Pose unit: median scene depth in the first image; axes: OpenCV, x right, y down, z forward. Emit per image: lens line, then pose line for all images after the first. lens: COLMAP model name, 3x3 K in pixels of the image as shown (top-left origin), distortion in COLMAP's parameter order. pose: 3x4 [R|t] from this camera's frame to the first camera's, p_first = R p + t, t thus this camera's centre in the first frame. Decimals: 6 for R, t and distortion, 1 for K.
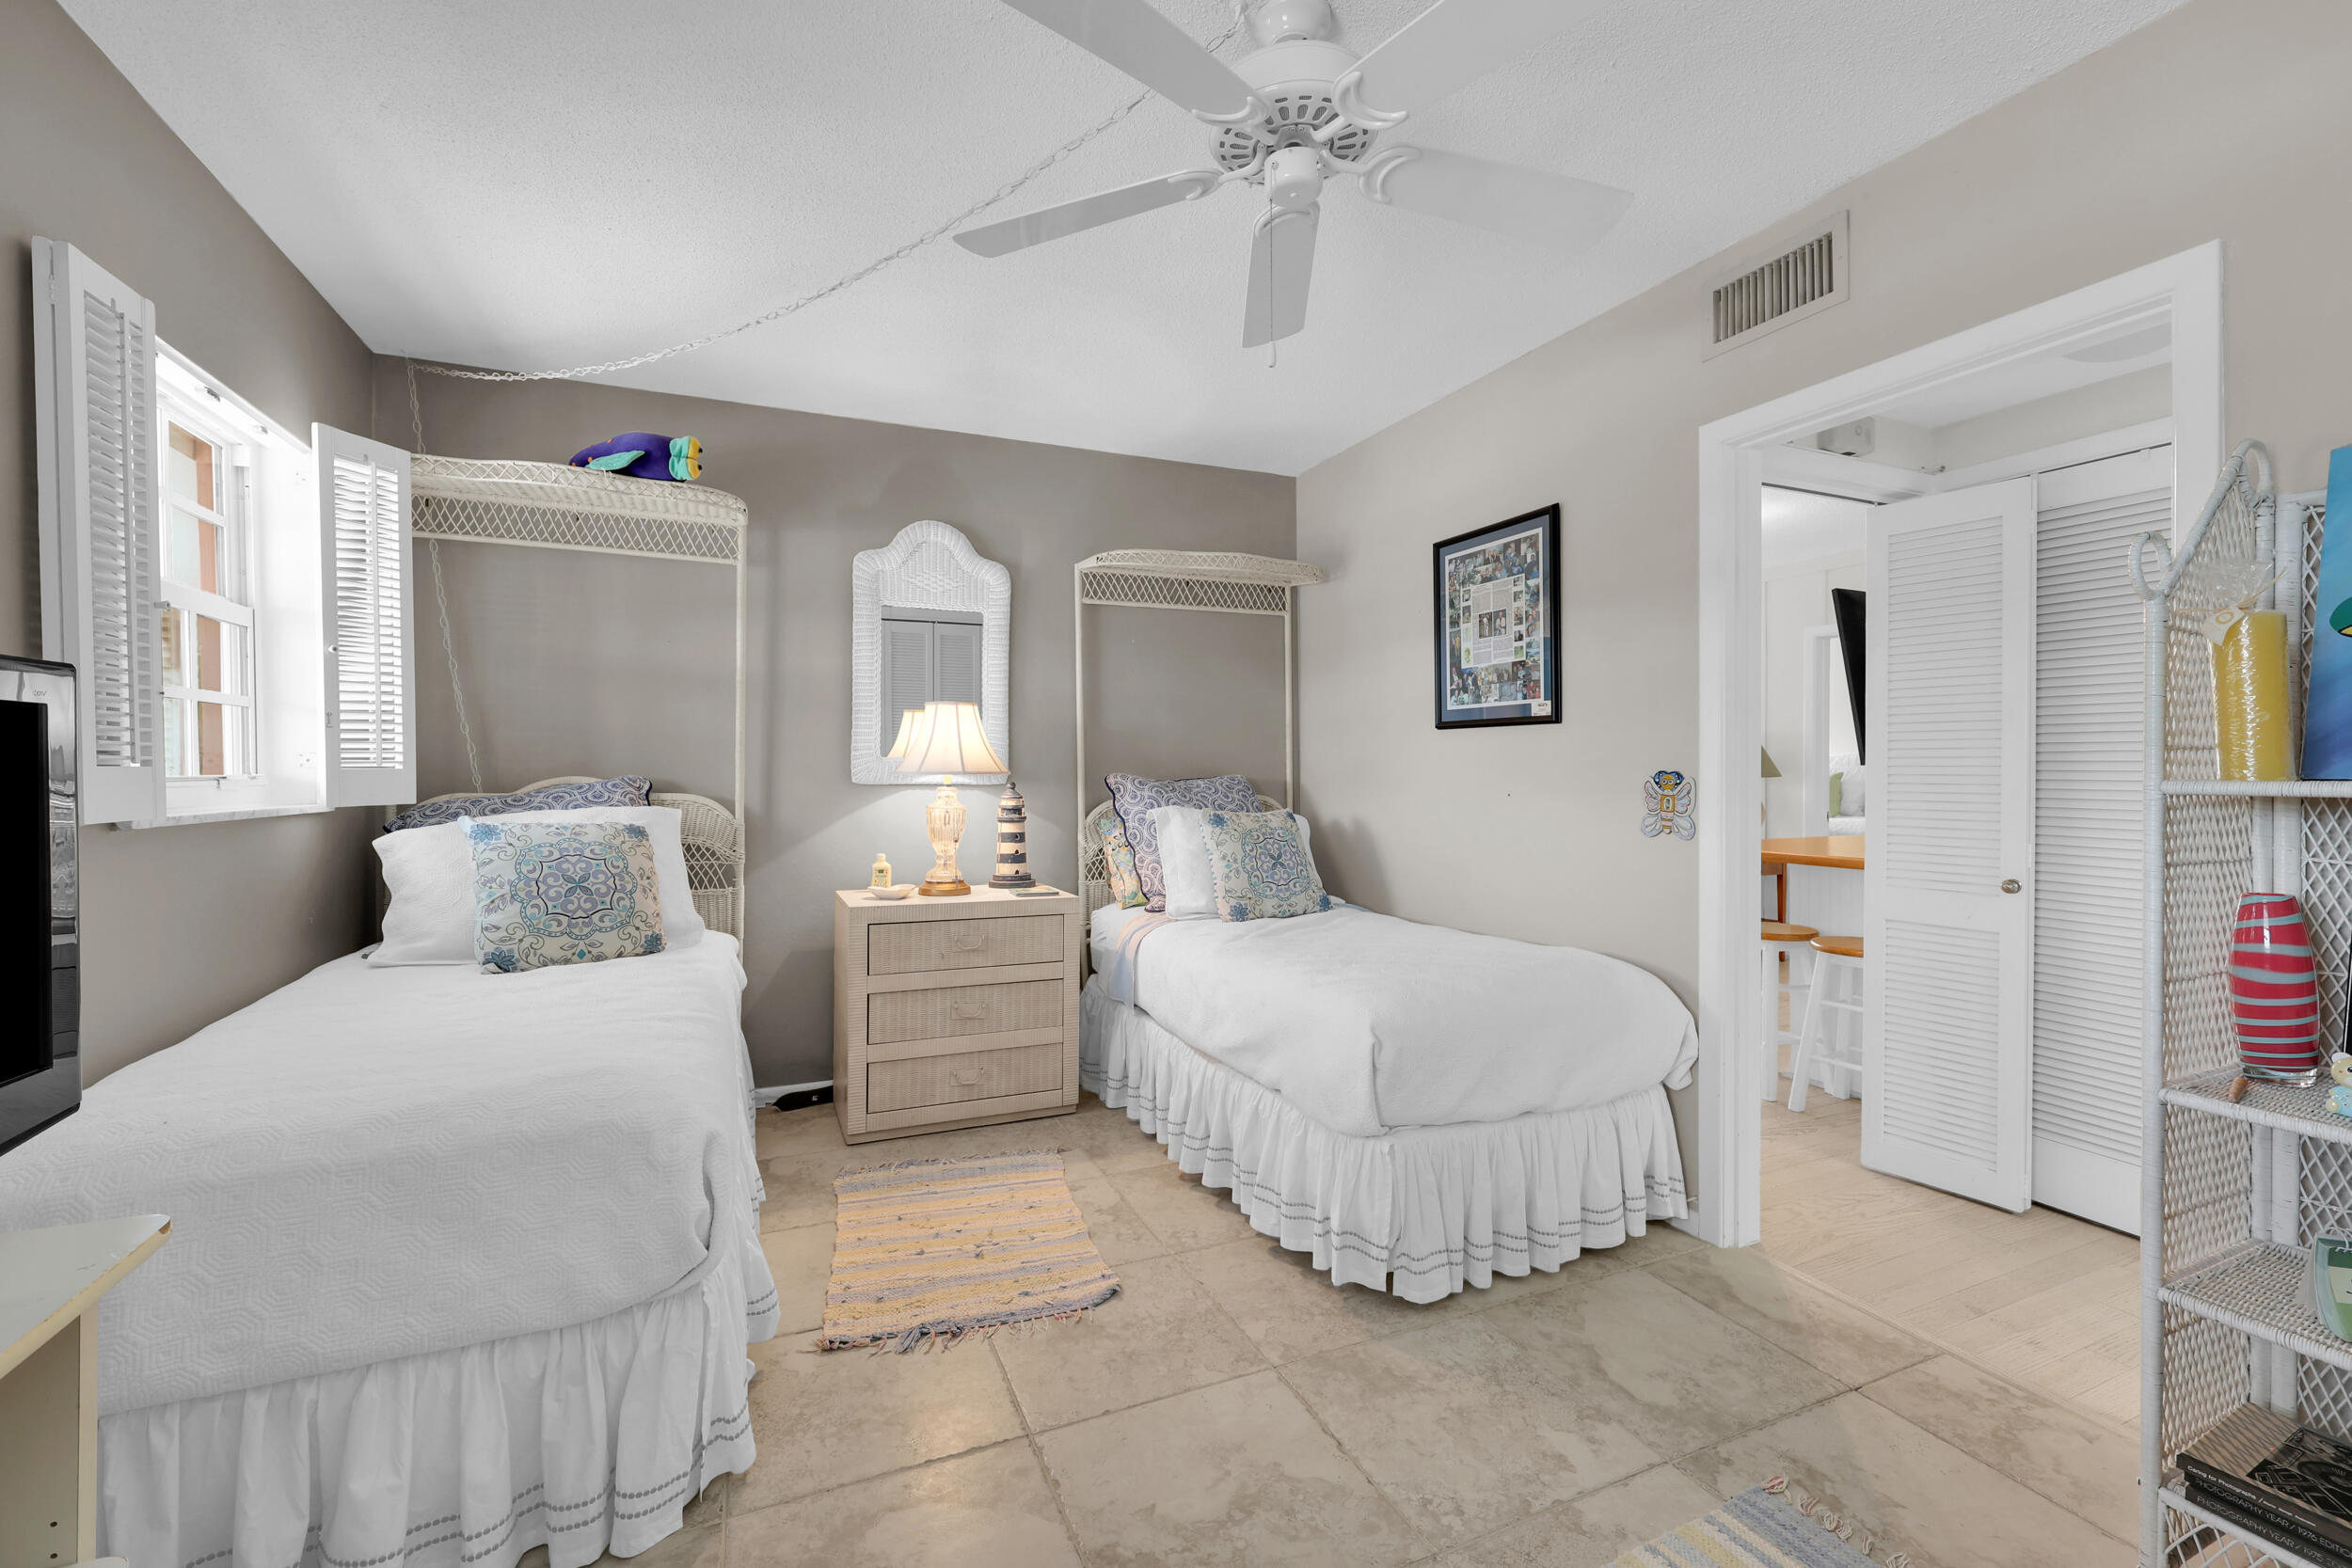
lens RADIAL K [[973.7, 0, 1170.0], [0, 973.7, 774.3], [0, 0, 1]] dist [0.004664, -0.000240]
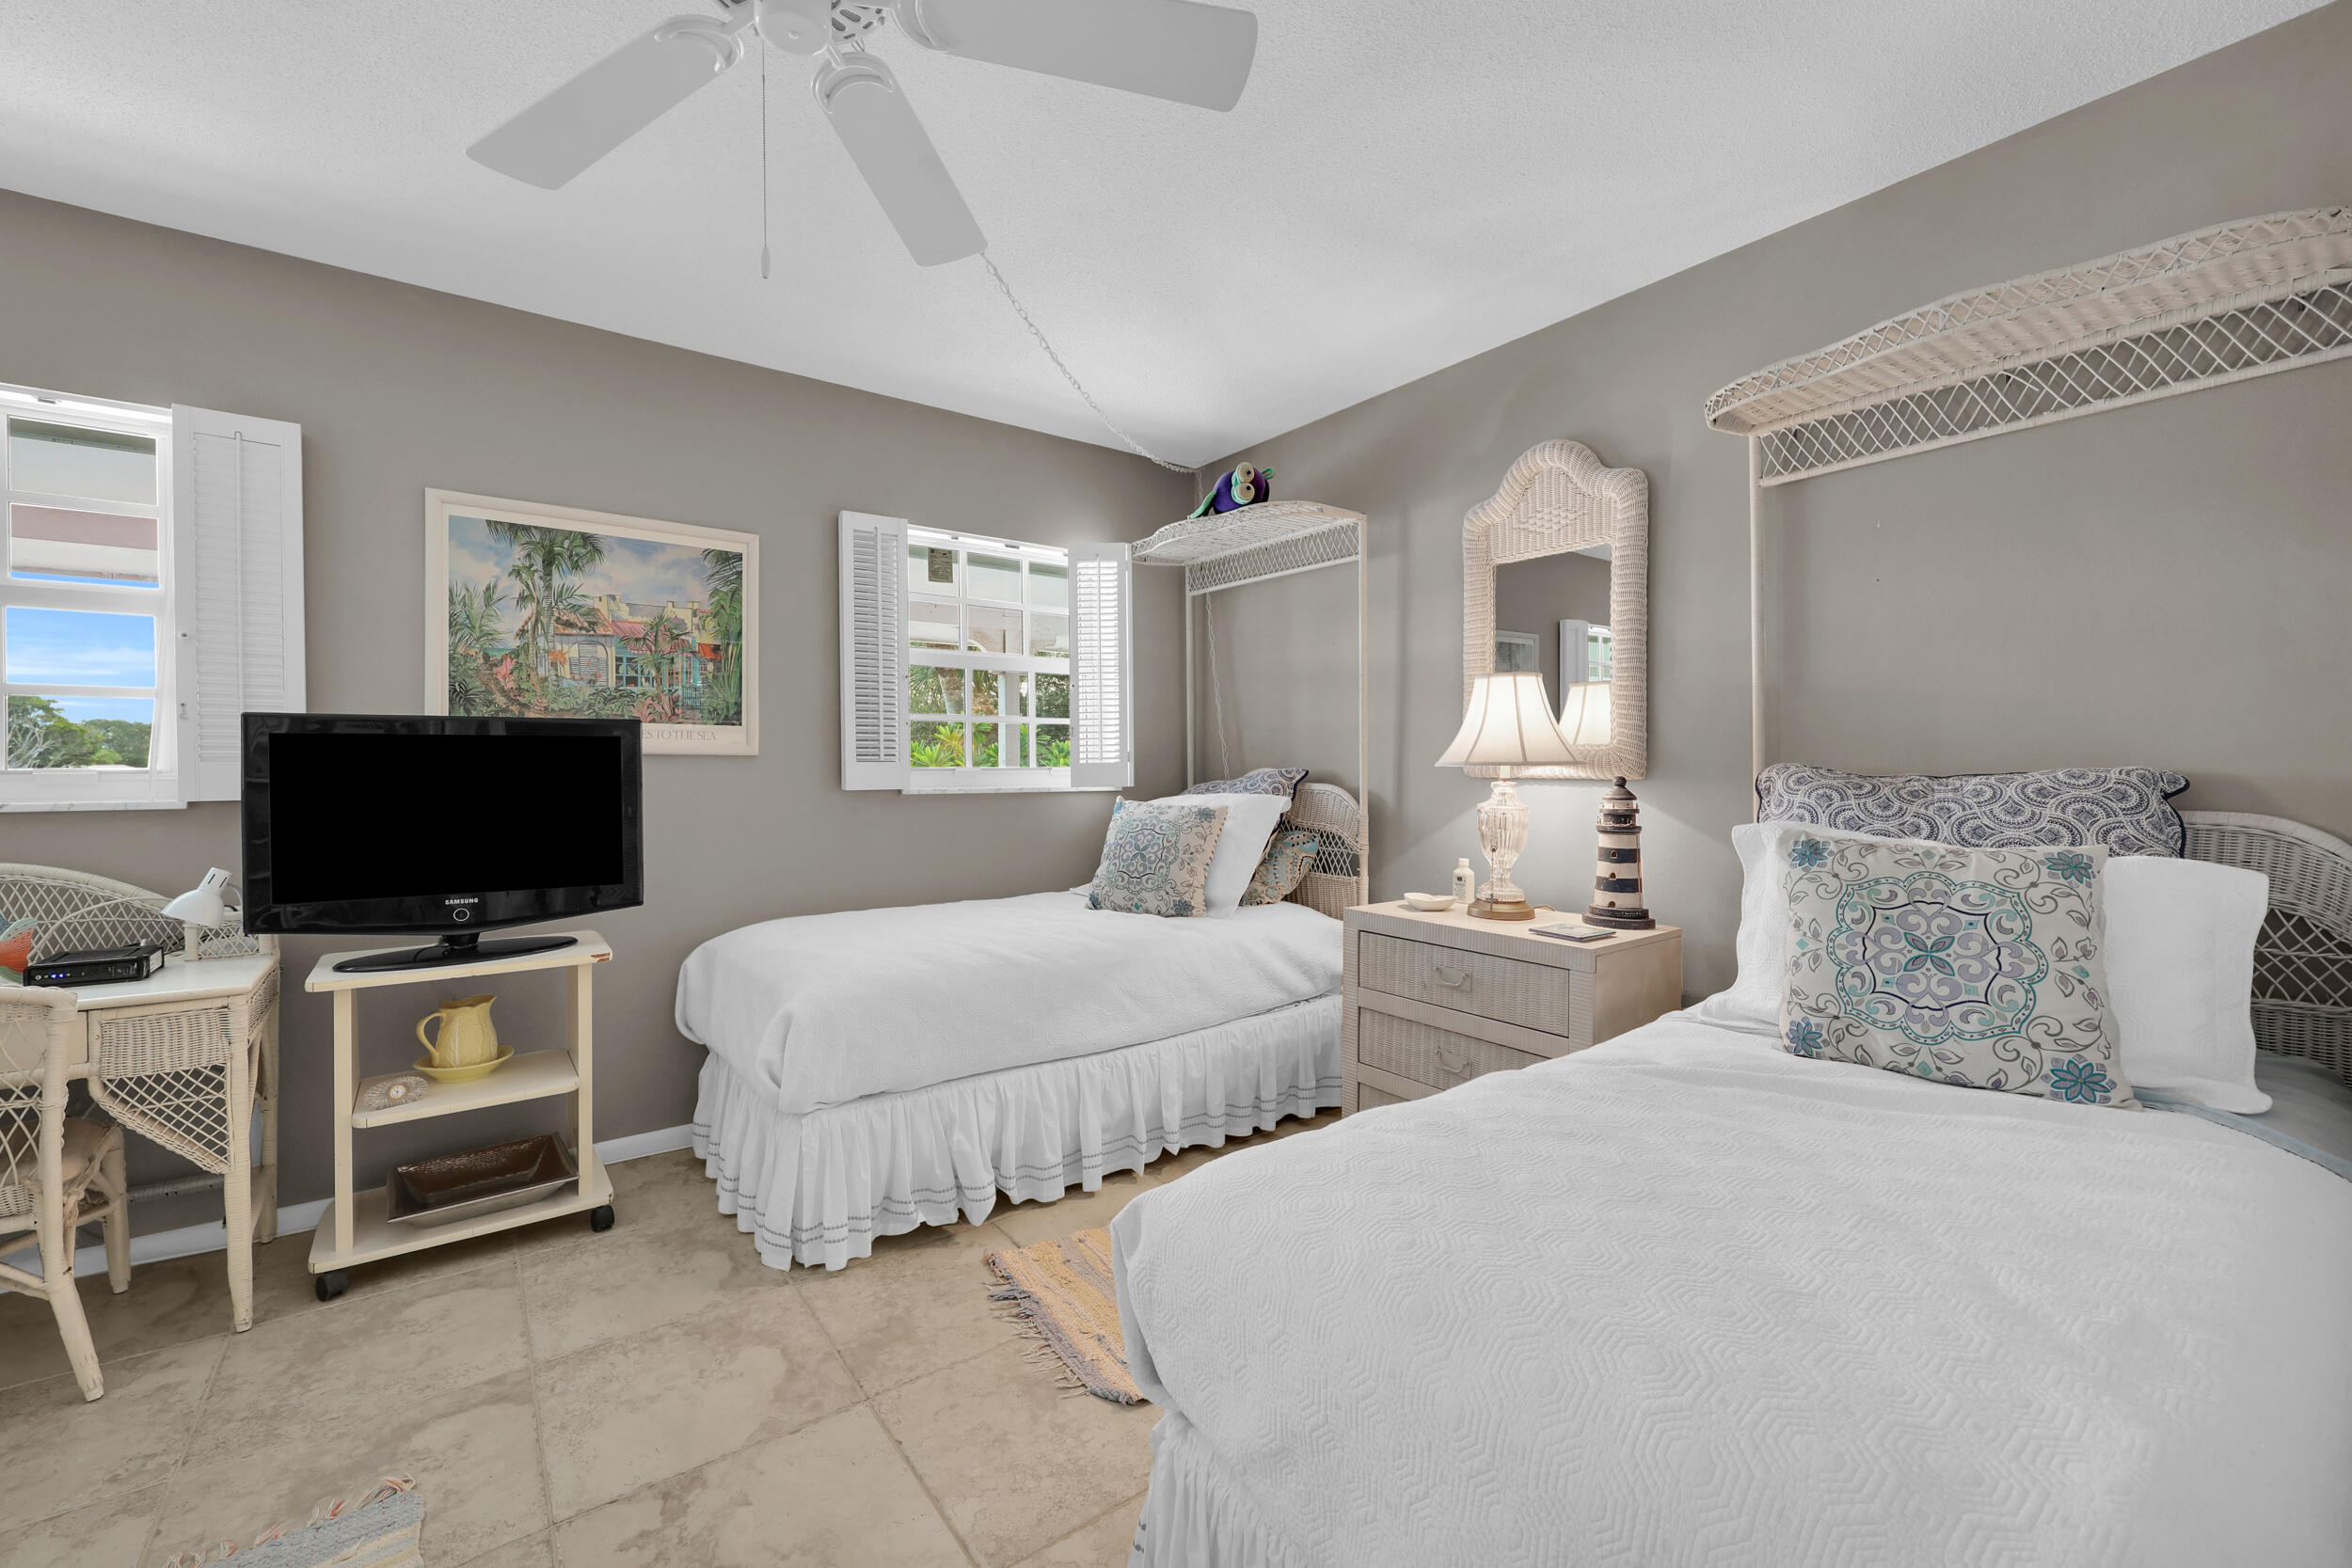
lens RADIAL K [[973.7, 0, 1155.1], [0, 973.7, 771.1], [0, 0, 1]] dist [0.004664, -0.000240]
pose [[0.219703, 0.003357, -0.975561, 0.529541], [-0.000567, 0.999994, 0.003313, 0.002109], [0.975567, -0.000175, 0.219703, 0.605119]]
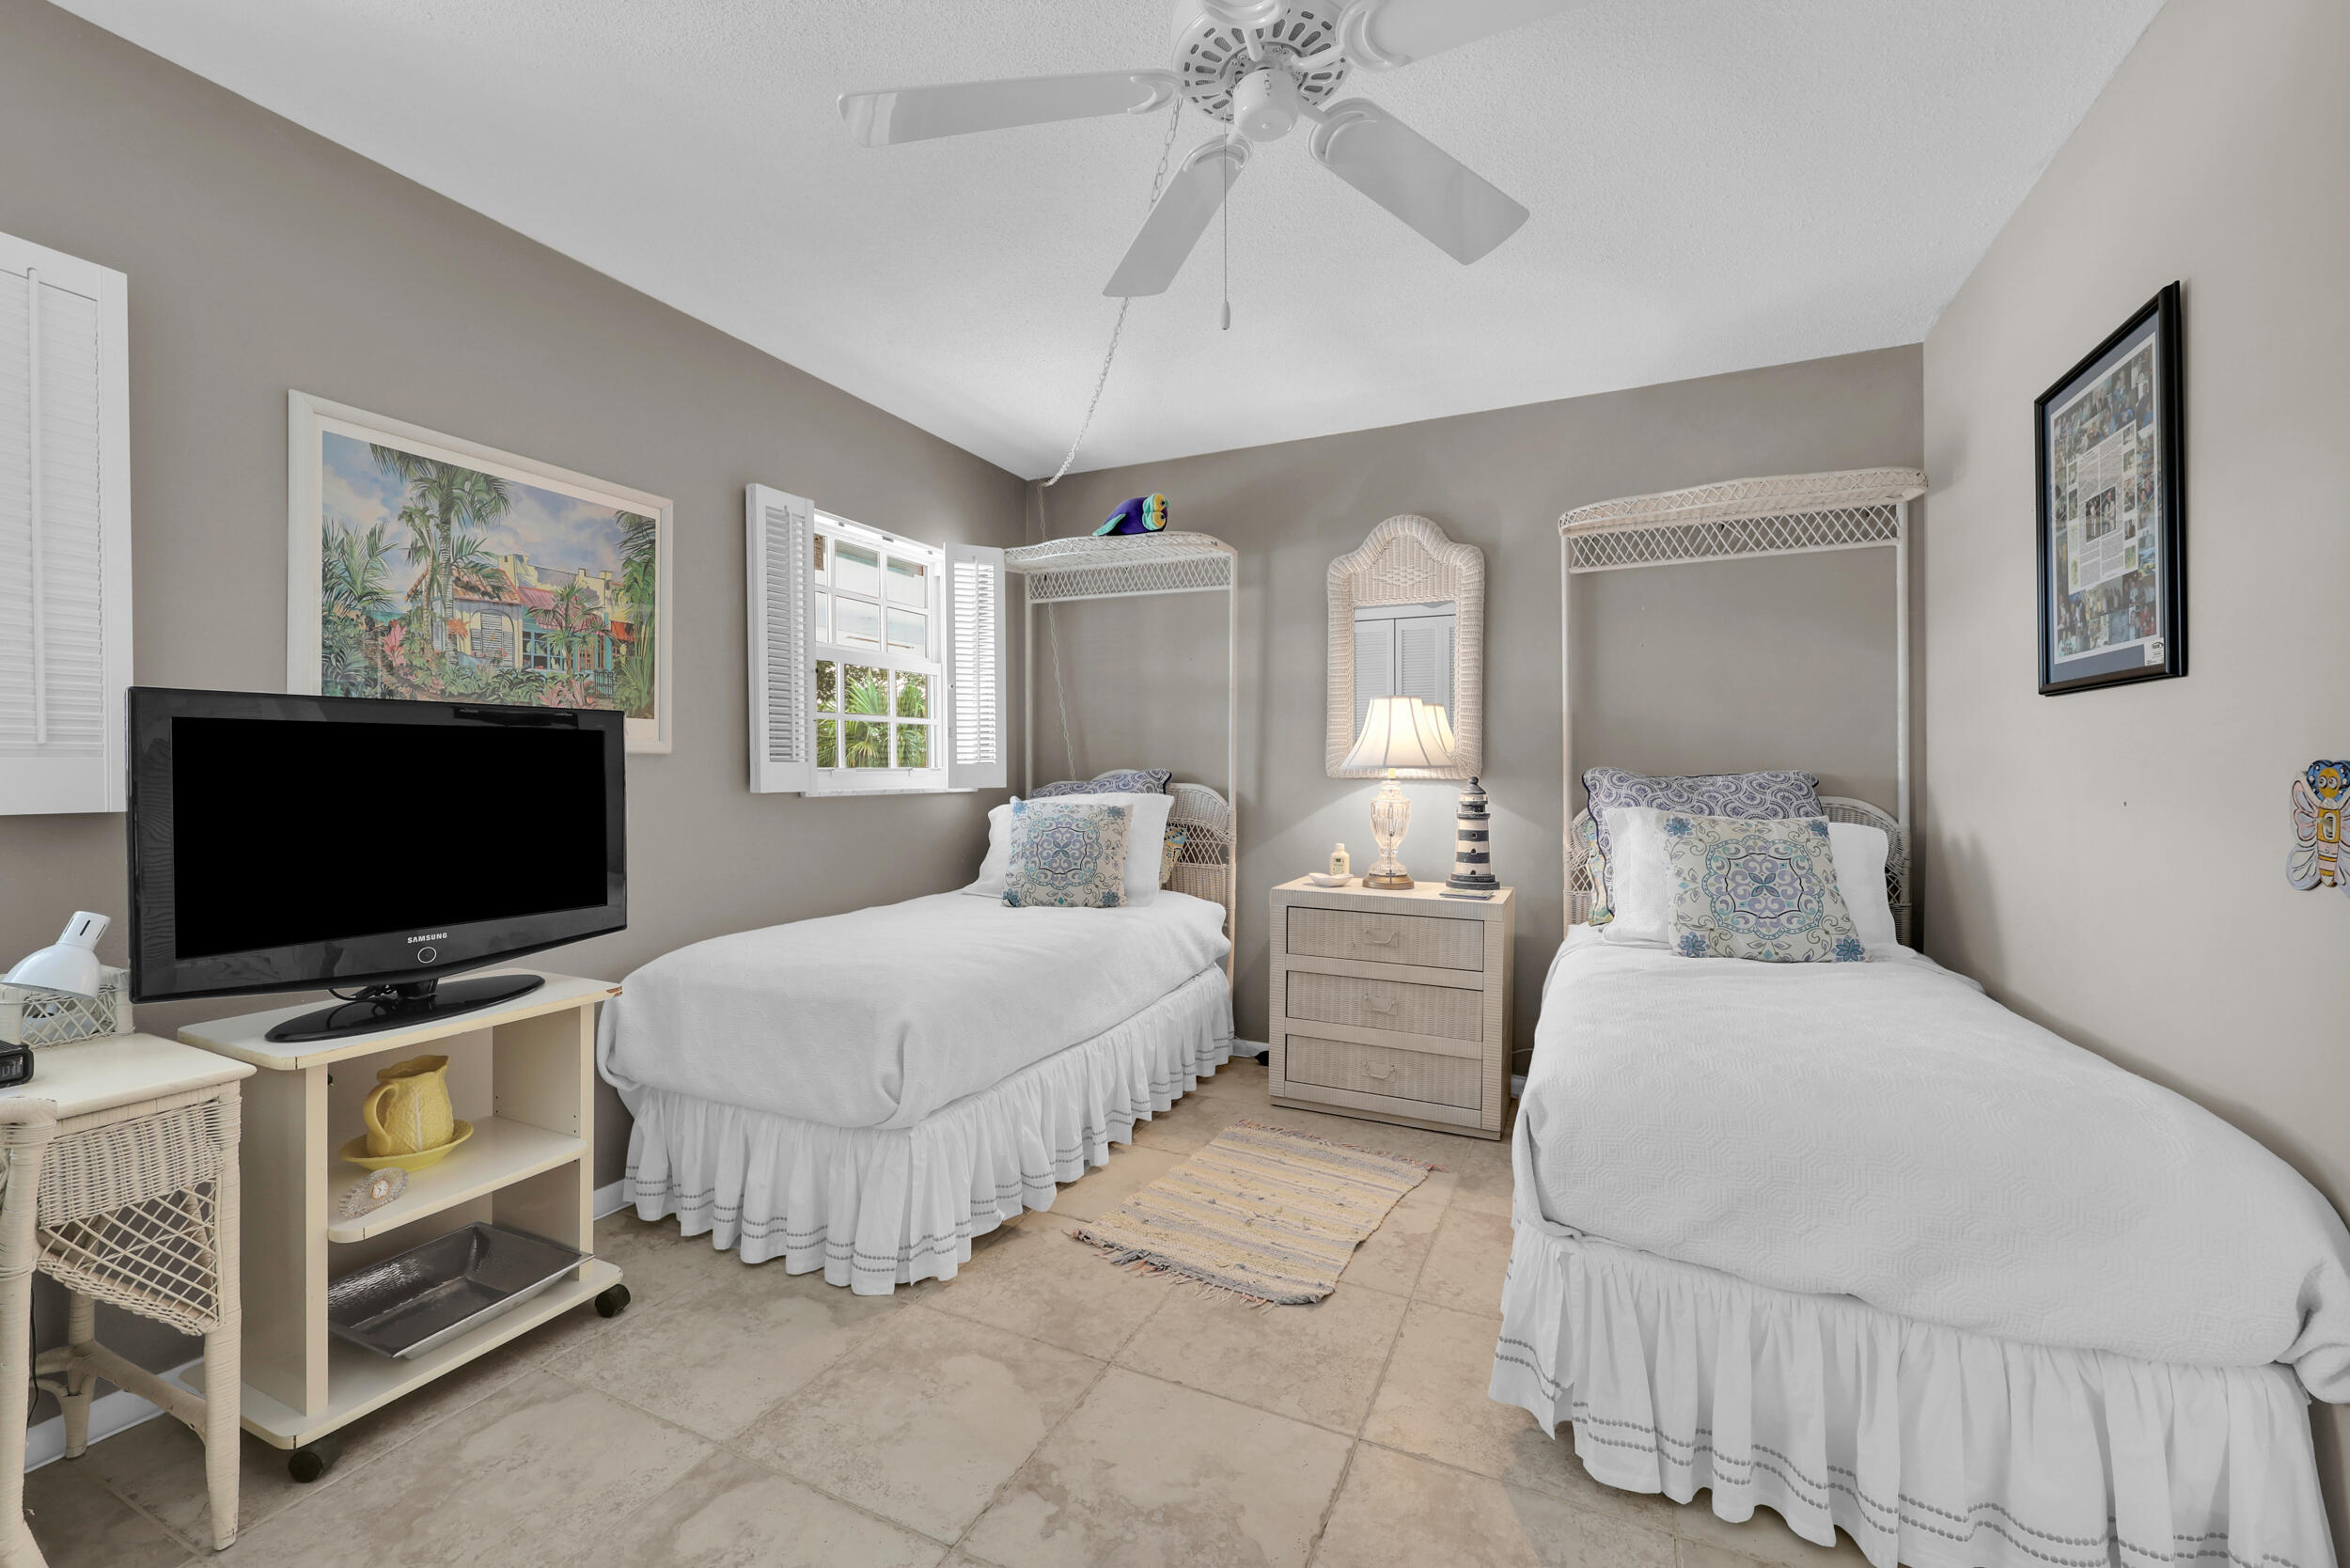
lens RADIAL K [[973.0, 0, 1165.2], [0, 973.0, 776.2], [0, 0, 1]] dist [0.004664, -0.000240]
pose [[0.658798, 0.006582, -0.752291, 0.409216], [-0.002990, 0.999977, 0.006130, 0.002891], [0.752314, -0.001789, 0.658802, 0.181695]]
